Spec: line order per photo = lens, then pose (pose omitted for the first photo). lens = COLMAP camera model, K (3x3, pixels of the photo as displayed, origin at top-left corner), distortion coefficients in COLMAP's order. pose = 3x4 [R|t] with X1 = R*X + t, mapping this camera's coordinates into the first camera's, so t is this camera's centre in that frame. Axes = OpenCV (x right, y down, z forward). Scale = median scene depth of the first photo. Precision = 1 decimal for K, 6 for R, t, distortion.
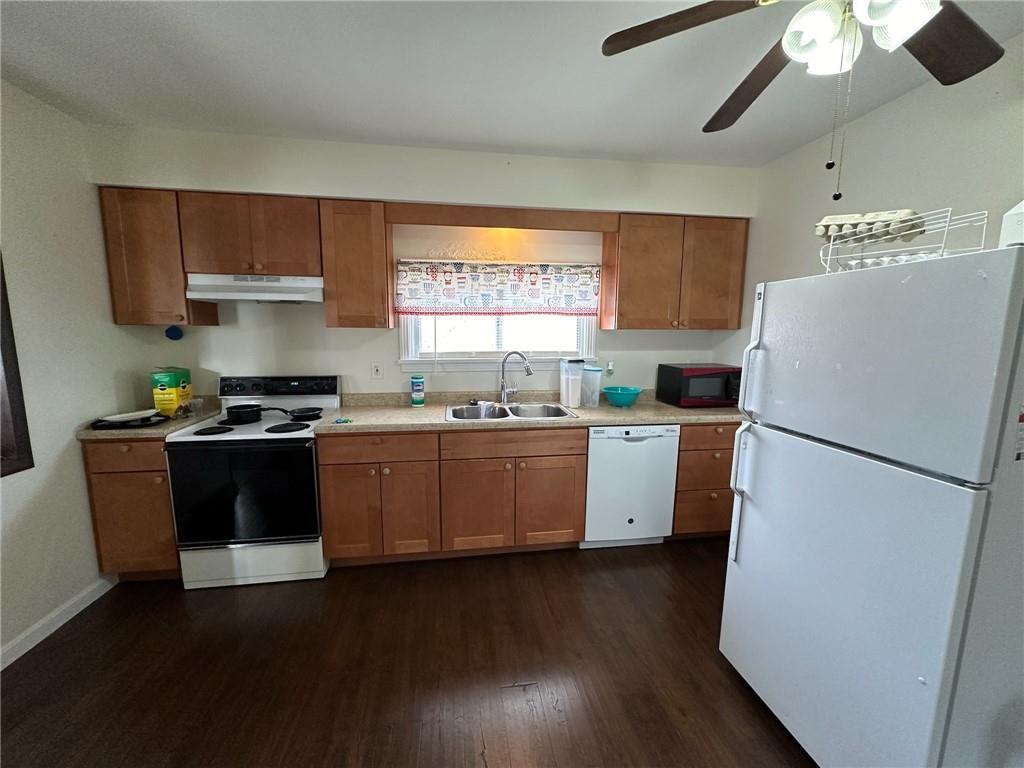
lens RADIAL K [[406.7, 0, 512.0], [0, 406.7, 384.0], [0, 0, 1]] dist [0.000550, 0.000039]
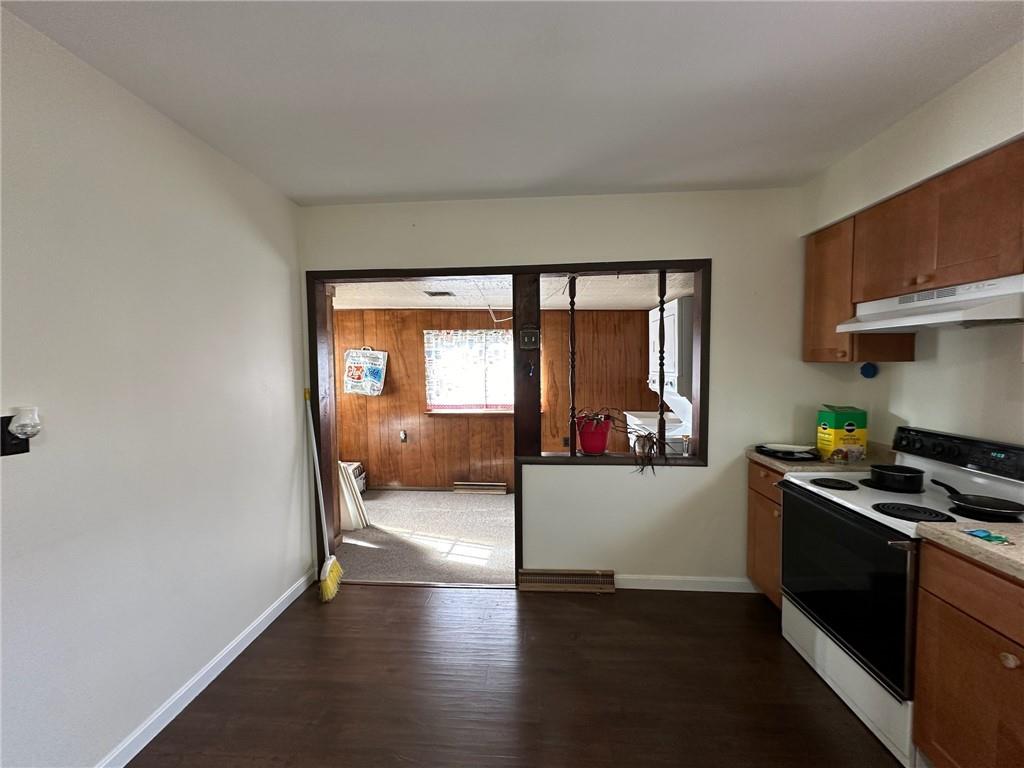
lens RADIAL K [[409.3, 0, 512.0], [0, 409.3, 384.0], [0, 0, 1]] dist [0.001997, 0.000267]
pose [[-0.197219, 0.043710, -0.979385, 0.228182], [-0.121823, 0.990170, 0.068723, -0.067273], [0.972761, 0.132865, -0.189955, 0.450812]]
